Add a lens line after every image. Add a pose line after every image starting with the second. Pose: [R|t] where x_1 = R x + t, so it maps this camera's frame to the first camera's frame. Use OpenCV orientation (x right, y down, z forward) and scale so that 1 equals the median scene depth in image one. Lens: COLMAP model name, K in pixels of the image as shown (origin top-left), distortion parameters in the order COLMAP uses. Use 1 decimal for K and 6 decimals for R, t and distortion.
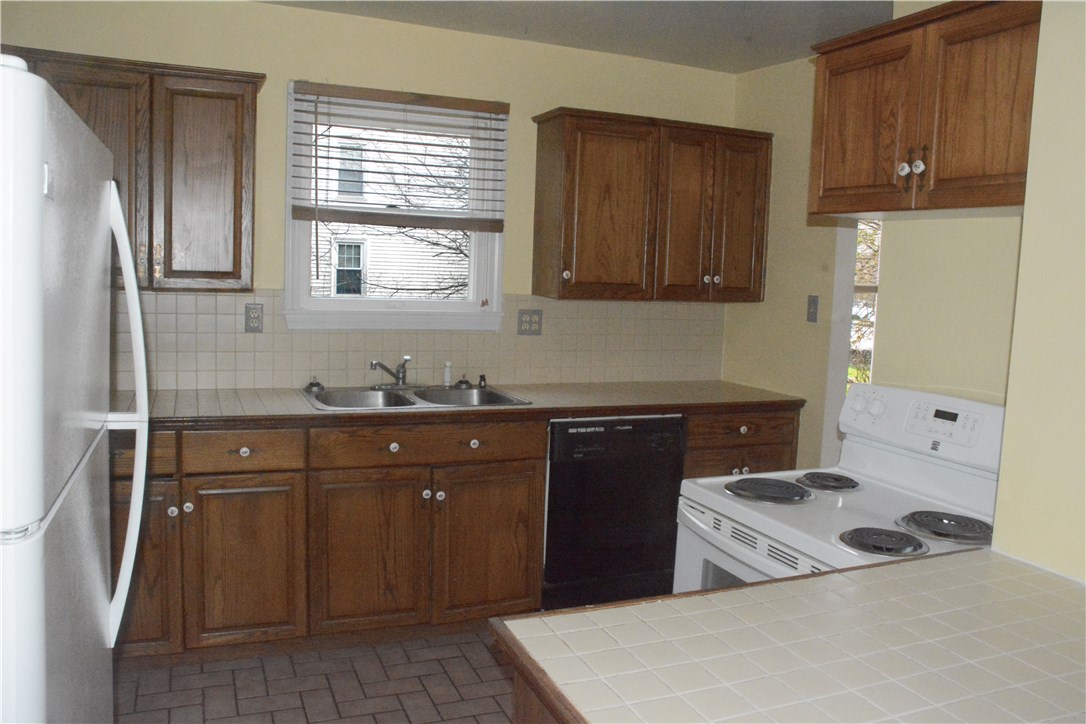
lens RADIAL K [[847.0, 0, 502.6], [0, 847.0, 363.9], [0, 0, 1]] dist [-0.141551, 0.156686]
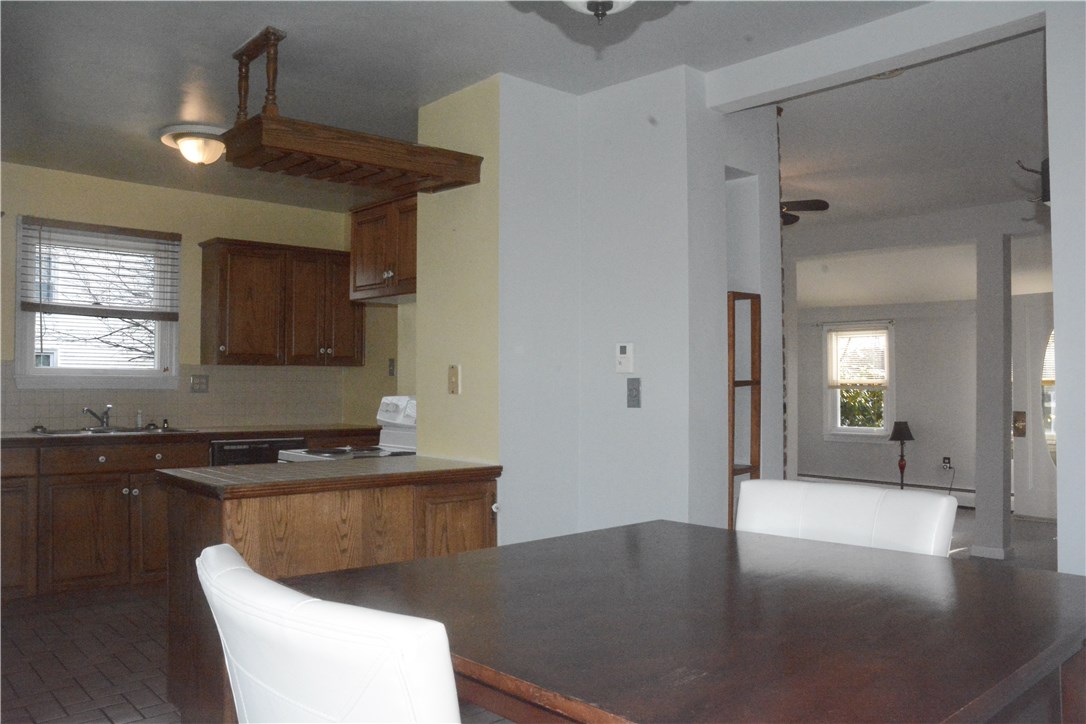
lens RADIAL K [[847.0, 0, 502.6], [0, 847.0, 363.9], [0, 0, 1]] dist [-0.141551, 0.156686]
pose [[0.941440, -0.023346, 0.336372, 0.043737], [0.068252, 0.990143, -0.122303, 0.133120], [-0.330201, 0.138099, 0.933754, -0.523172]]
